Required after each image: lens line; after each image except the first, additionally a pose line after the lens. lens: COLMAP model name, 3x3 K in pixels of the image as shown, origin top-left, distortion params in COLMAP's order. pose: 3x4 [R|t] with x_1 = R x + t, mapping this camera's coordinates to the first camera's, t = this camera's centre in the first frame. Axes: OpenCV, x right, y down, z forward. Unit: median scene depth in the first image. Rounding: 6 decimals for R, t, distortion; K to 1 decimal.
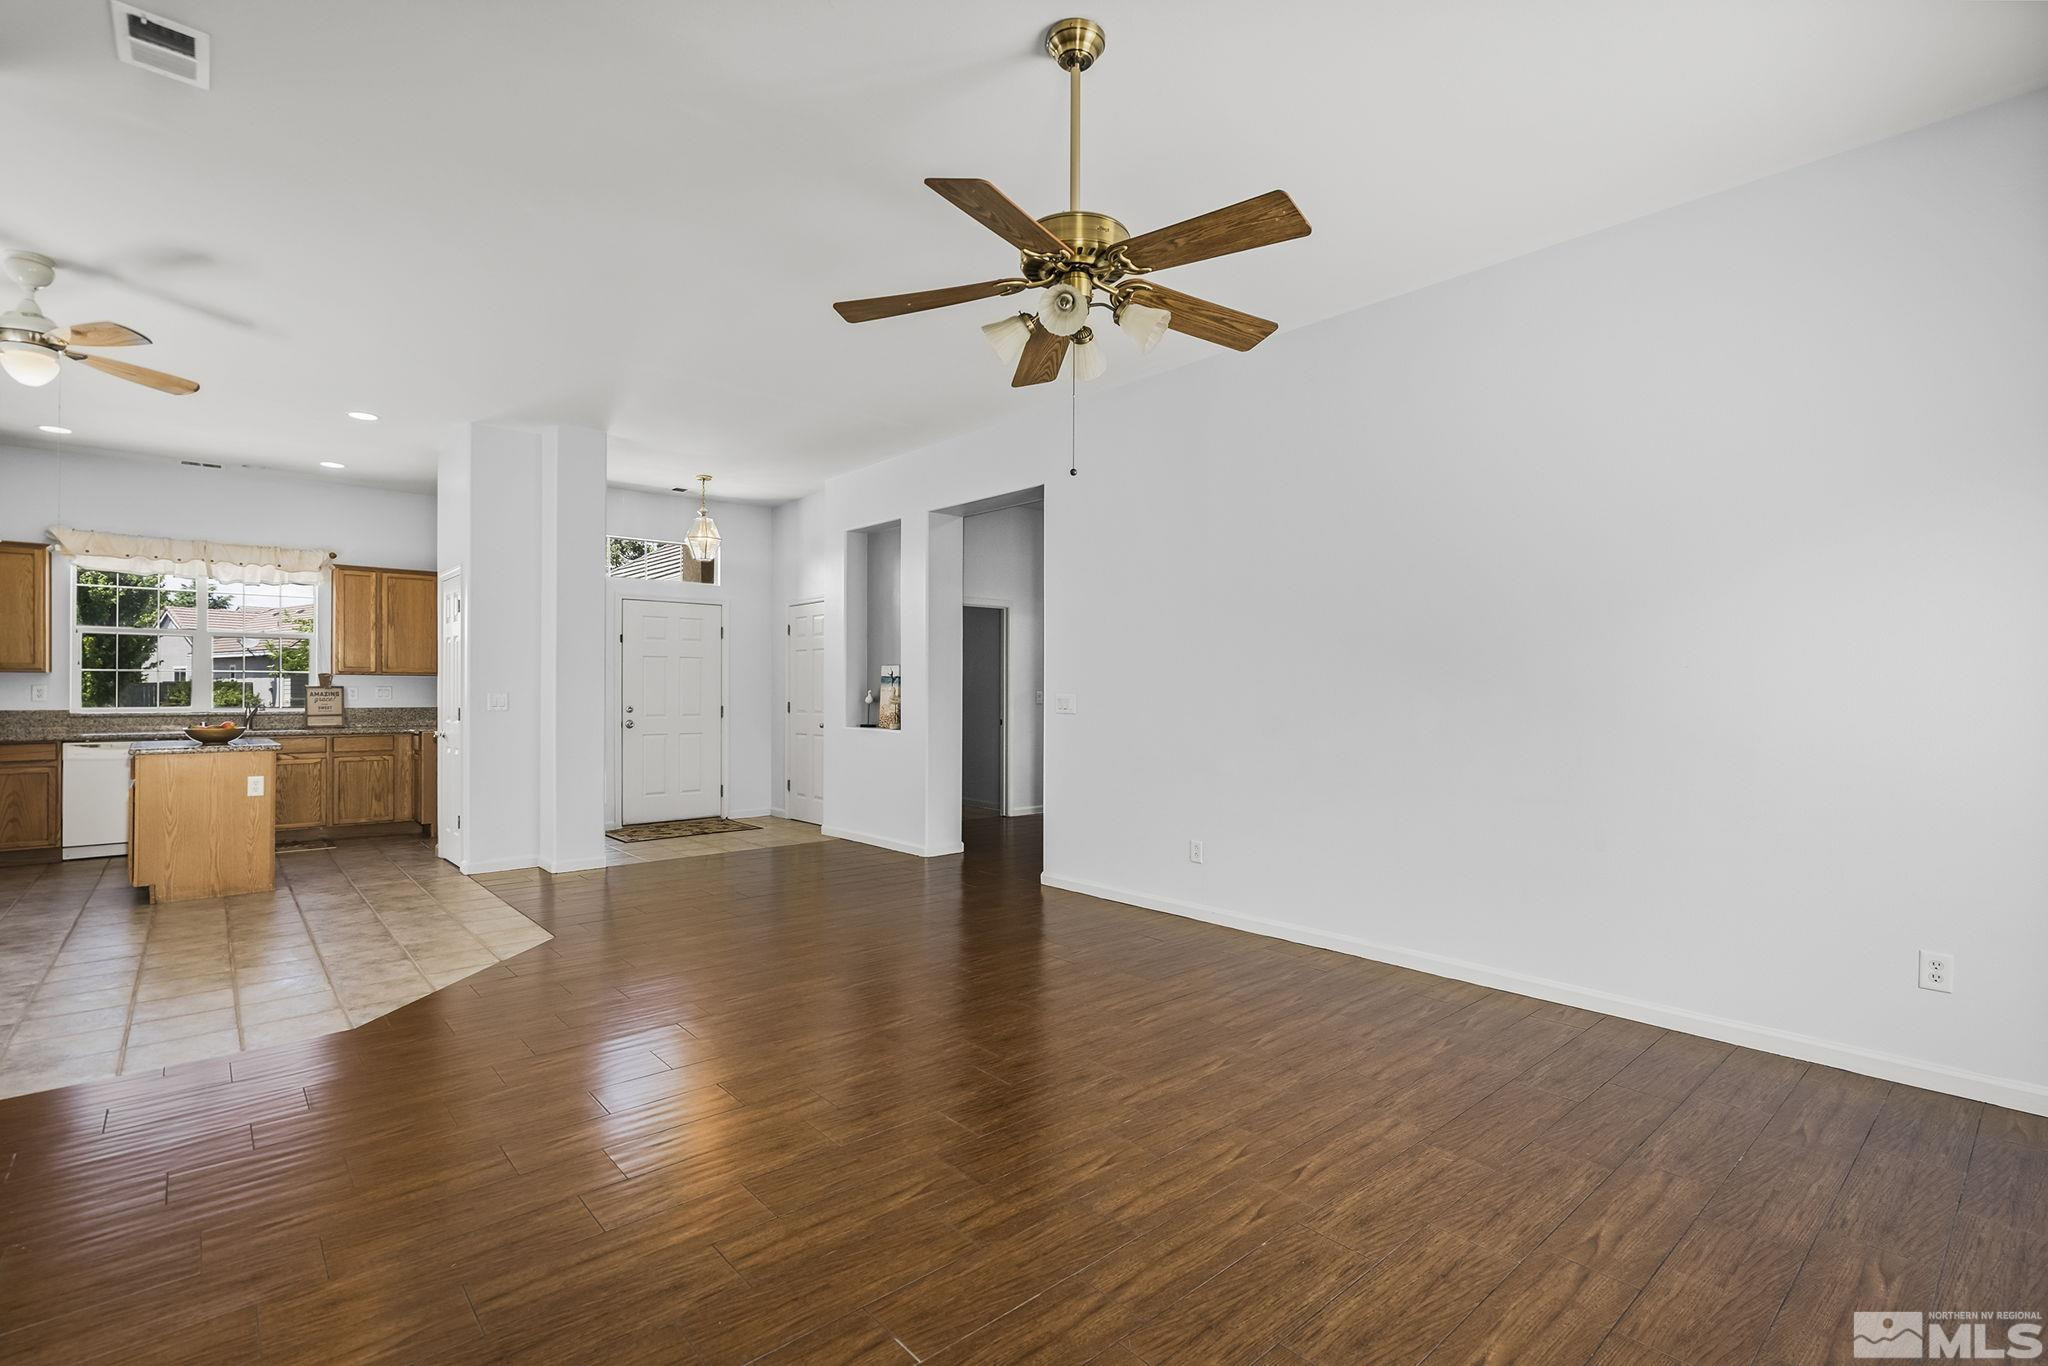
lens RADIAL K [[946.5, 0, 1041.8], [0, 946.5, 686.5], [0, 0, 1]] dist [-0.003466, 0.001462]
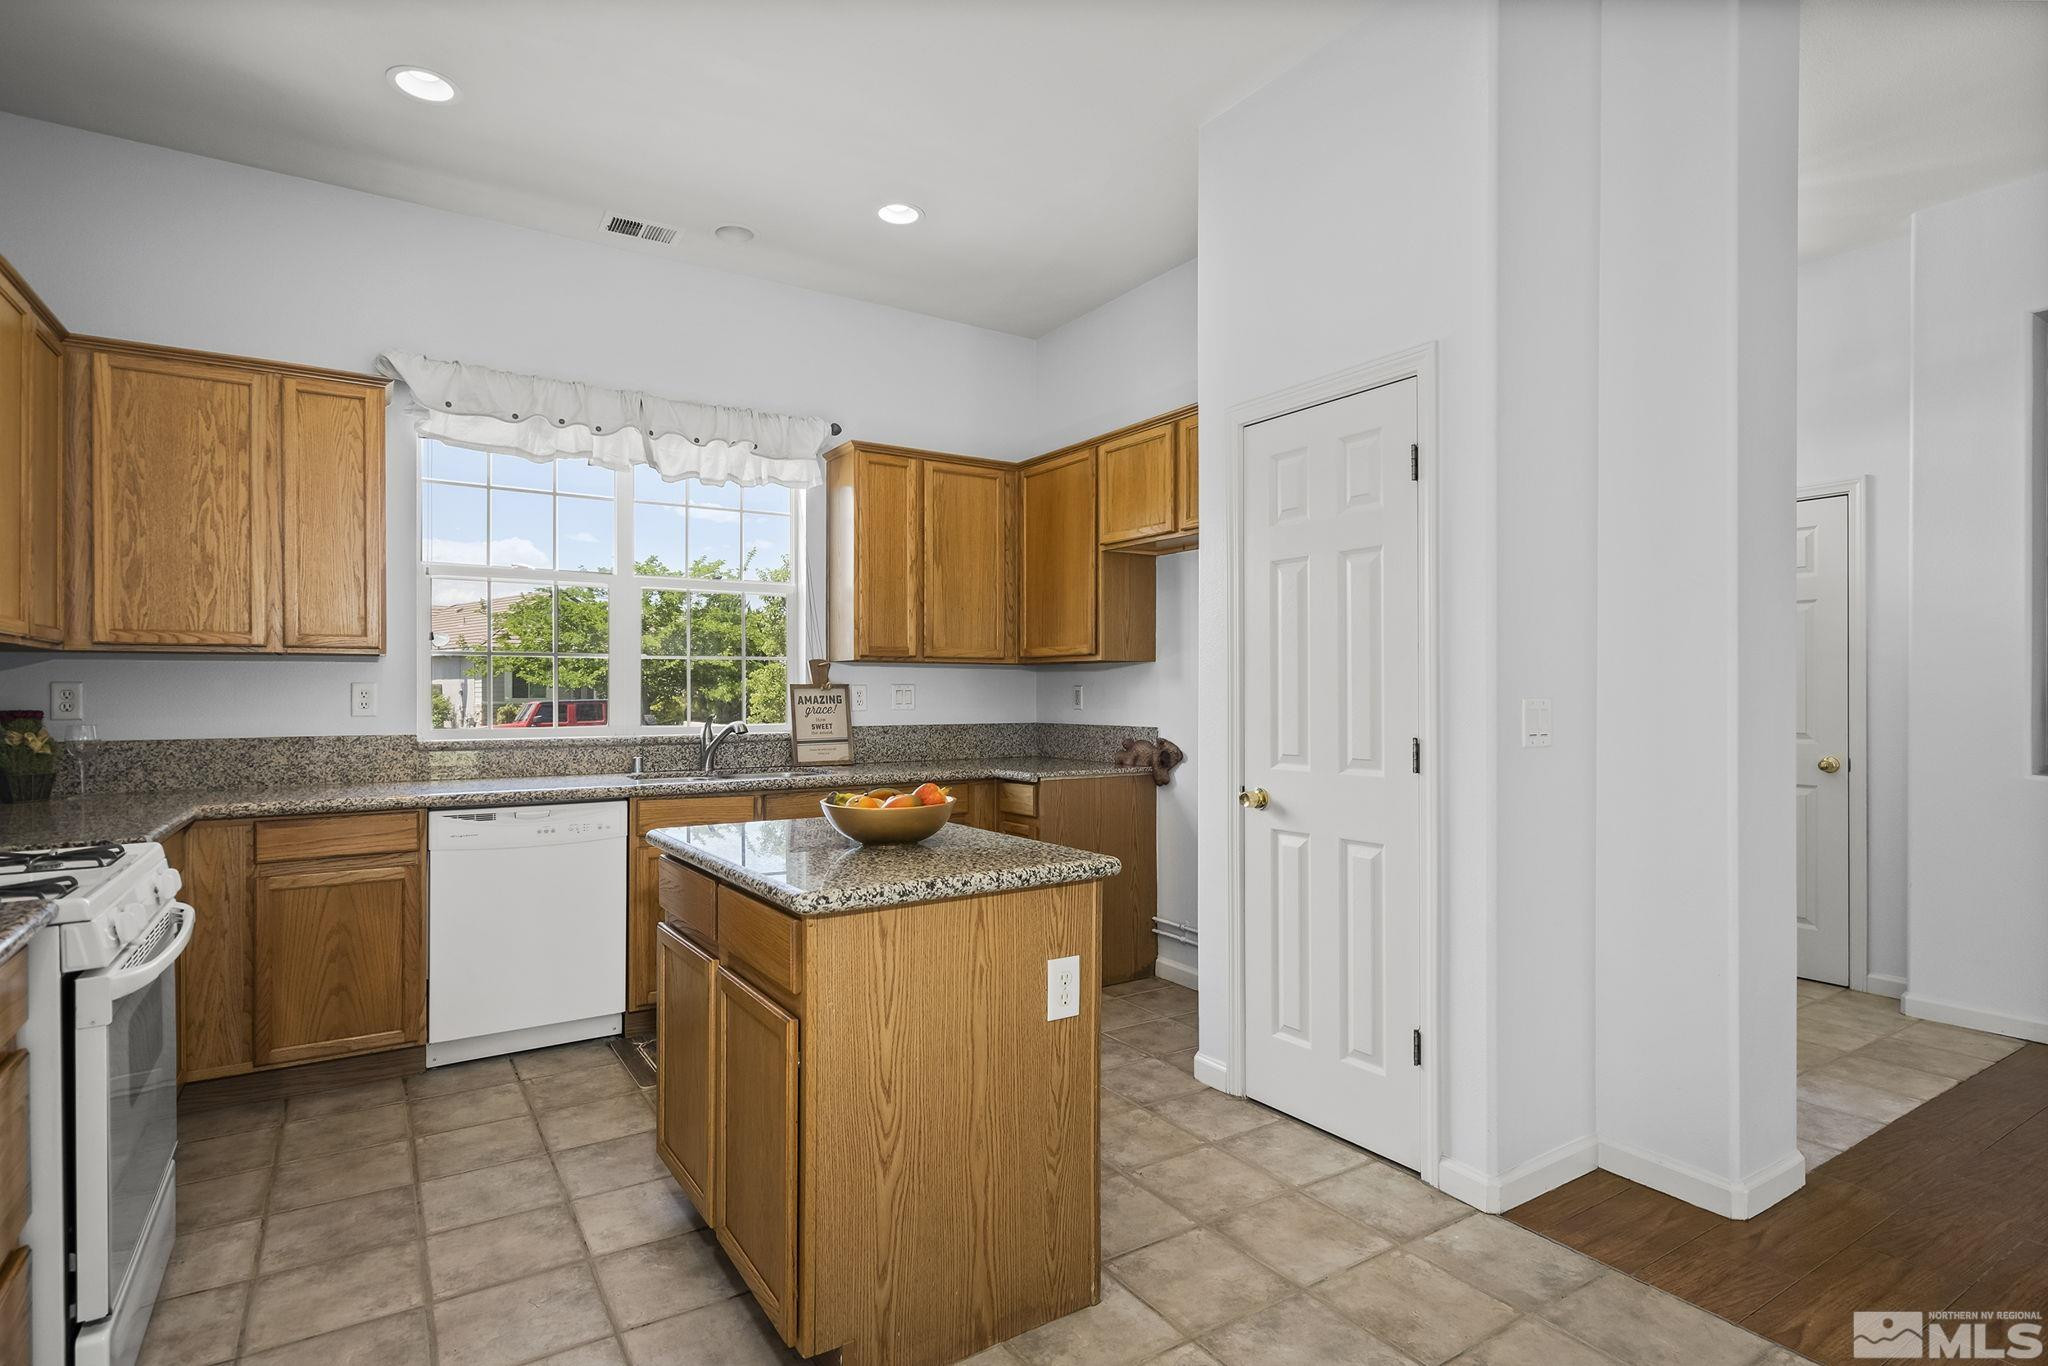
lens RADIAL K [[1032.9, 0, 1030.0], [0, 1032.9, 690.0], [0, 0, 1]] dist [0.004053, -0.001637]
pose [[0.988160, -0.003240, -0.153395, -0.583416], [0.003665, 0.999990, 0.002485, 0.001849], [0.153385, -0.003017, 0.988162, 0.480378]]
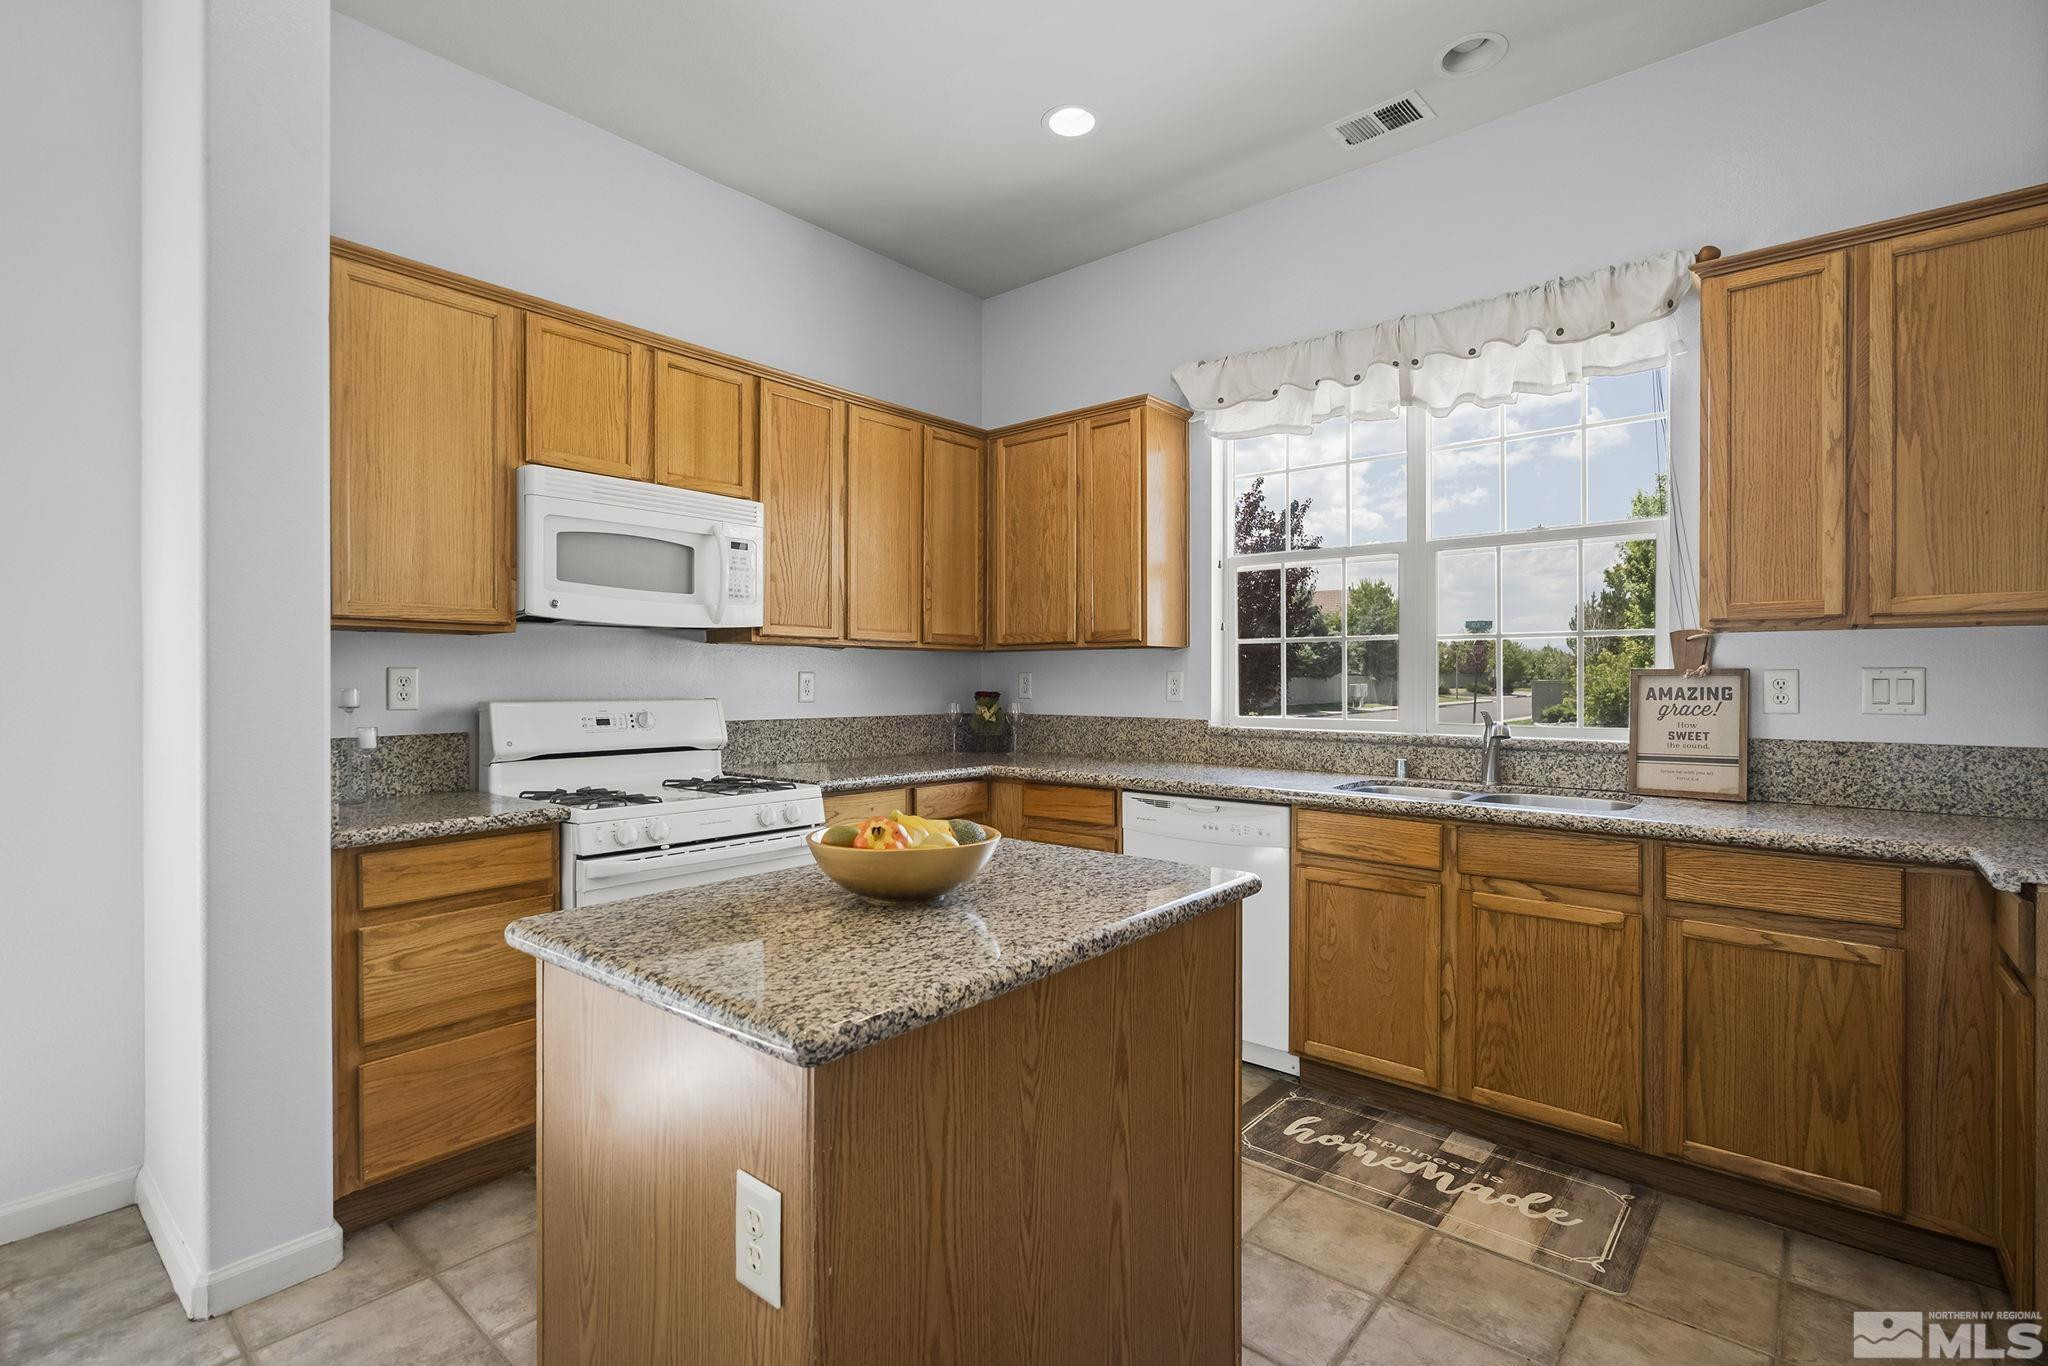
lens RADIAL K [[946.5, 0, 1023.3], [0, 946.5, 680.6], [0, 0, 1]] dist [-0.003466, 0.001462]
pose [[0.134445, -0.000629, -0.990921, -0.486582], [0.002963, 0.999996, -0.000232, 0.003137], [0.990917, -0.002905, 0.134446, 0.760154]]
